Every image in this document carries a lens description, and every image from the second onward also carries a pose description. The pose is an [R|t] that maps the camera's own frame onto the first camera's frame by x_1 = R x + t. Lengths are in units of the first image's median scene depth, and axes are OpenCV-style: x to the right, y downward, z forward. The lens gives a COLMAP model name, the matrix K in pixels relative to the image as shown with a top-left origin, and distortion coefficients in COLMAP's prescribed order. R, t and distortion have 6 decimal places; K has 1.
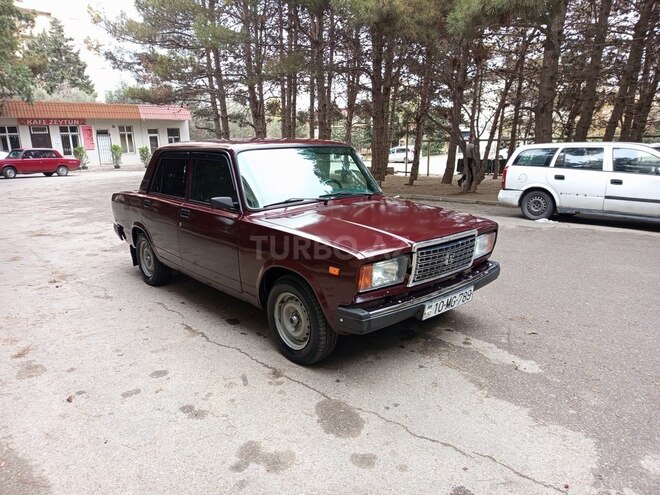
lens RADIAL K [[459.5, 0, 334.9], [0, 459.5, 244.9], [0, 0, 1]] dist [0.053080, -0.058982]
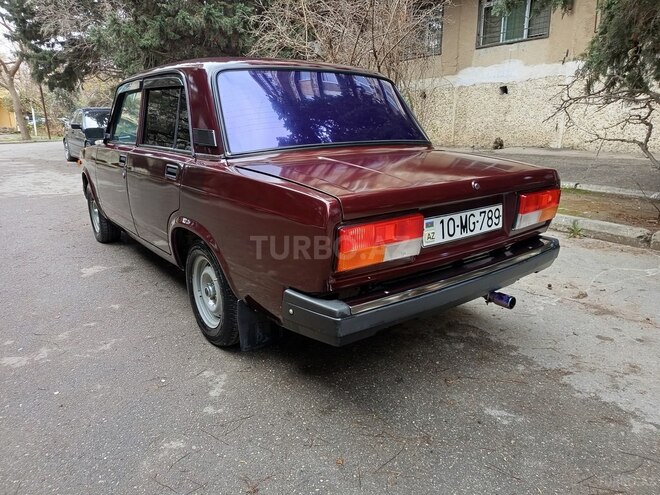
lens RADIAL K [[459.5, 0, 330.4], [0, 459.5, 249.0], [0, 0, 1]] dist [0.053080, -0.058982]
pose [[-0.995286, -0.003049, 0.096939, -0.364646], [0.043117, 0.881393, 0.470411, -0.298623], [-0.086876, 0.472373, -0.877107, 1.662577]]
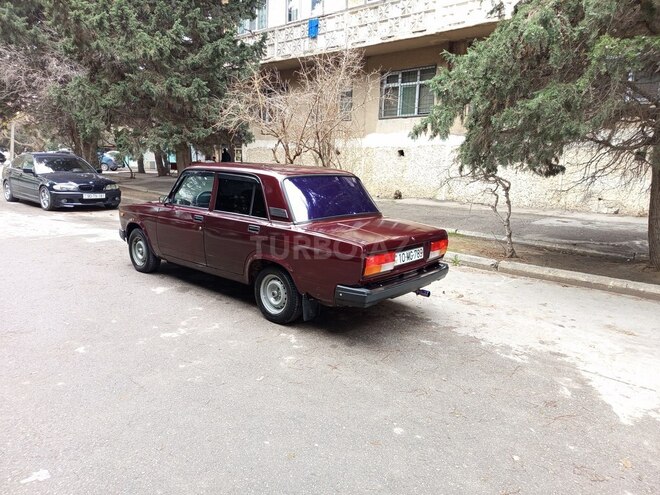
lens RADIAL K [[459.5, 0, 325.7], [0, 459.5, 250.9], [0, 0, 1]] dist [0.053080, -0.058982]
pose [[-0.994105, 0.006150, -0.108243, -0.185091], [-0.038281, 0.914173, 0.403511, -0.485221], [0.101435, 0.405277, -0.908549, 2.077073]]
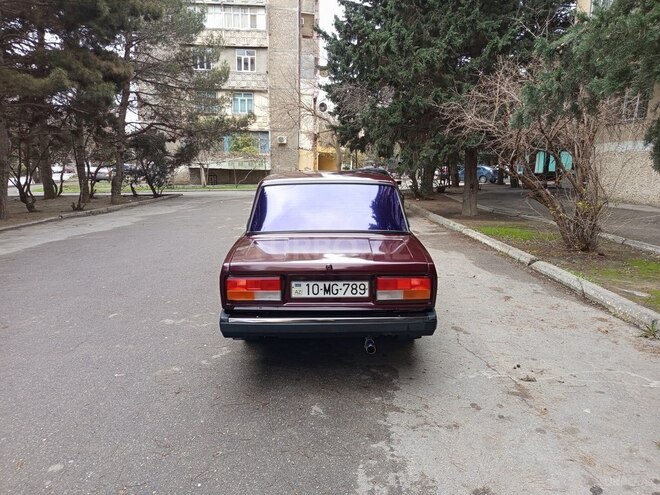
lens RADIAL K [[459.5, 0, 328.8], [0, 459.5, 245.2], [0, 0, 1]] dist [0.053080, -0.058982]
pose [[-0.739747, -0.098294, 0.665667, -0.887820], [0.158542, 0.935960, 0.314393, -0.389555], [-0.653941, 0.338107, -0.676791, 1.710490]]
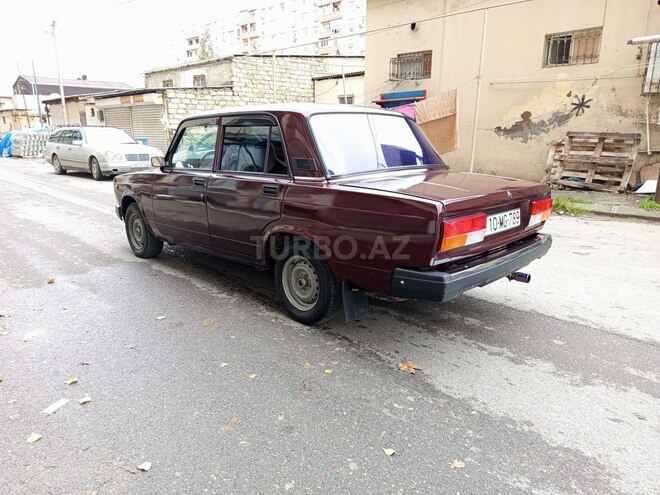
lens RADIAL K [[459.5, 0, 331.0], [0, 459.5, 247.1], [0, 0, 1]] dist [0.053080, -0.058982]
pose [[-0.998704, 0.033009, -0.038732, -0.199910], [0.013561, 0.906200, 0.422632, -0.343930], [0.049050, 0.421559, -0.905473, 1.821900]]
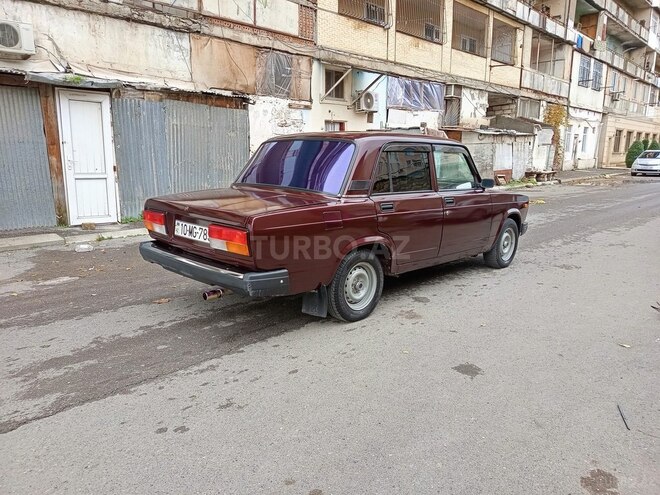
lens RADIAL K [[459.5, 0, 327.9], [0, 459.5, 243.0], [0, 0, 1]] dist [0.053080, -0.058982]
pose [[-0.043227, -0.162906, 0.985694, -1.155199], [0.198238, 0.965600, 0.168279, -0.177554], [-0.979200, 0.202677, -0.009446, 1.081836]]
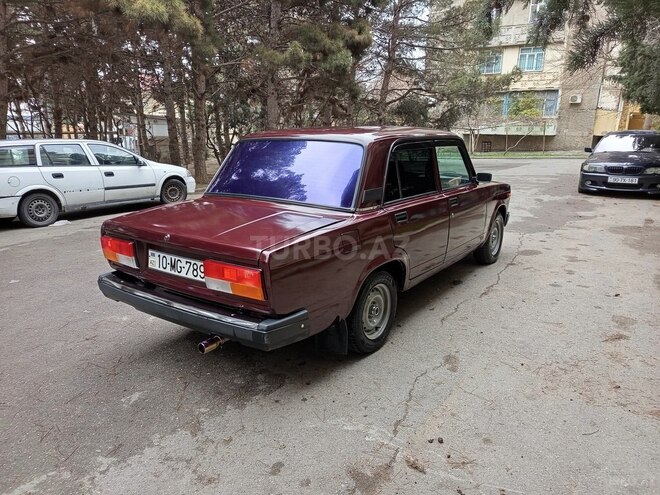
lens RADIAL K [[459.5, 0, 321.7], [0, 459.5, 246.3], [0, 0, 1]] dist [0.053080, -0.058982]
pose [[-0.196688, -0.215899, 0.956400, -1.015497], [0.221029, 0.940582, 0.257784, -0.244390], [-0.955228, 0.262095, -0.137281, 1.175766]]
